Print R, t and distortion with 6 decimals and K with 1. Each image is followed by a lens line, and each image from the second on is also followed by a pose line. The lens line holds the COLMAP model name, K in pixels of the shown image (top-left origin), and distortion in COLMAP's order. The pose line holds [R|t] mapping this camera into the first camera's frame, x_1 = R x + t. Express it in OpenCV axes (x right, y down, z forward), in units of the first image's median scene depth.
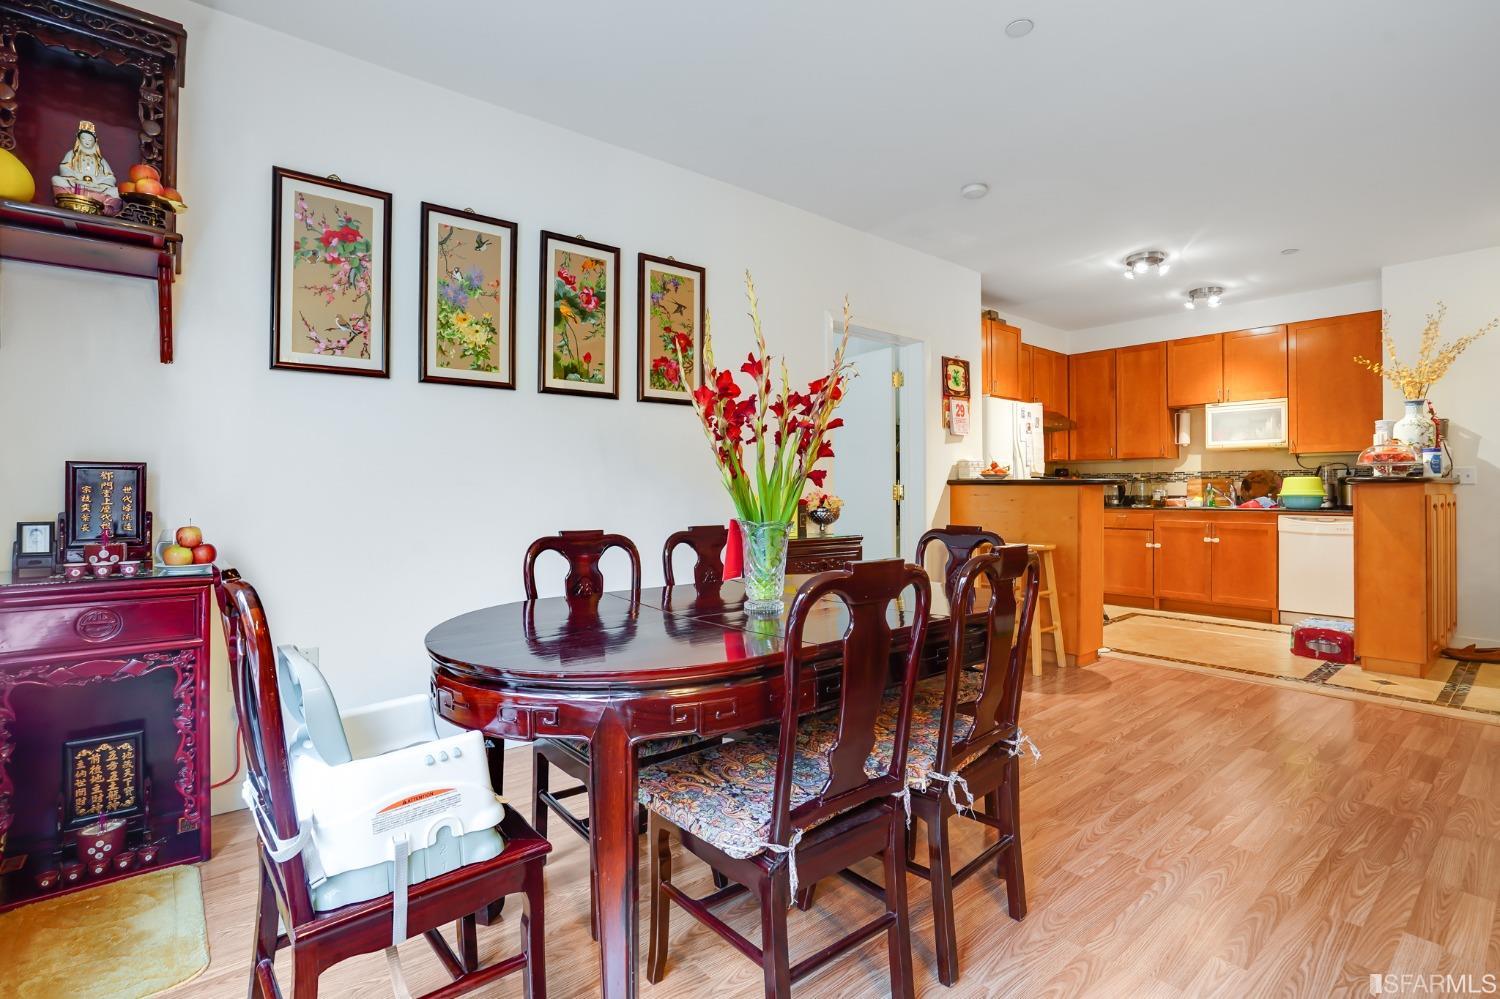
lens RADIAL K [[703.3, 0, 768.1], [0, 703.3, 486.2], [0, 0, 1]] dist [-0.033907, 0.010864]
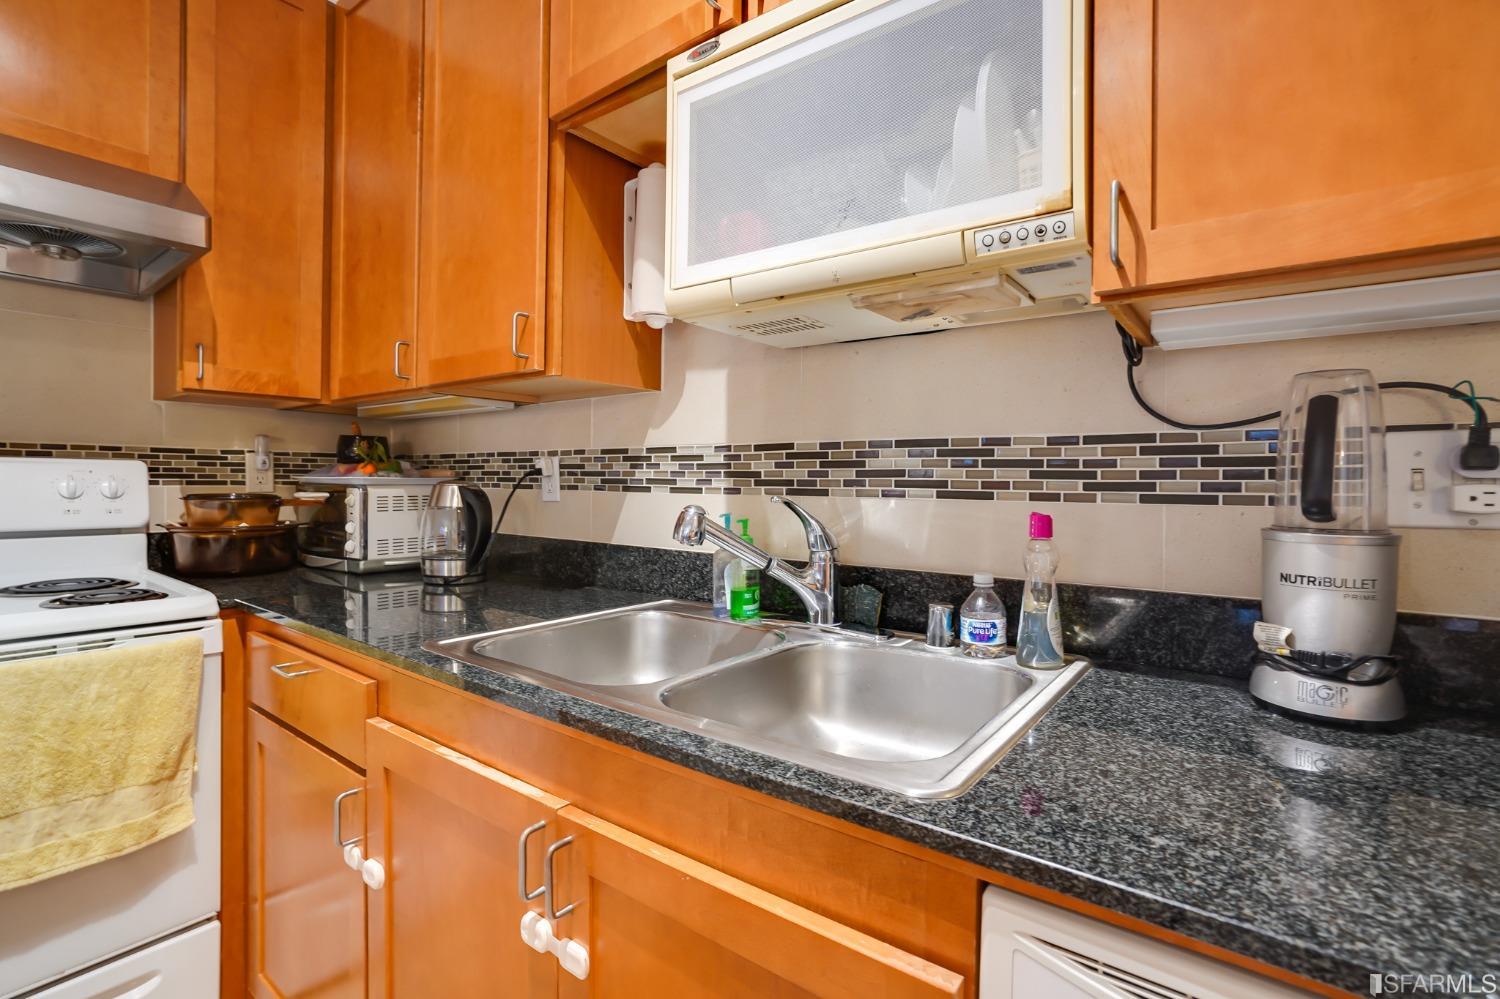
lens RADIAL K [[703.3, 0, 754.2], [0, 703.3, 485.7], [0, 0, 1]] dist [-0.033907, 0.010864]
pose [[0.976568, 0.007545, 0.215075, 0.656127], [-0.010689, 0.999852, 0.013459, -0.012810], [-0.214941, -0.015442, 0.976505, 0.876731]]
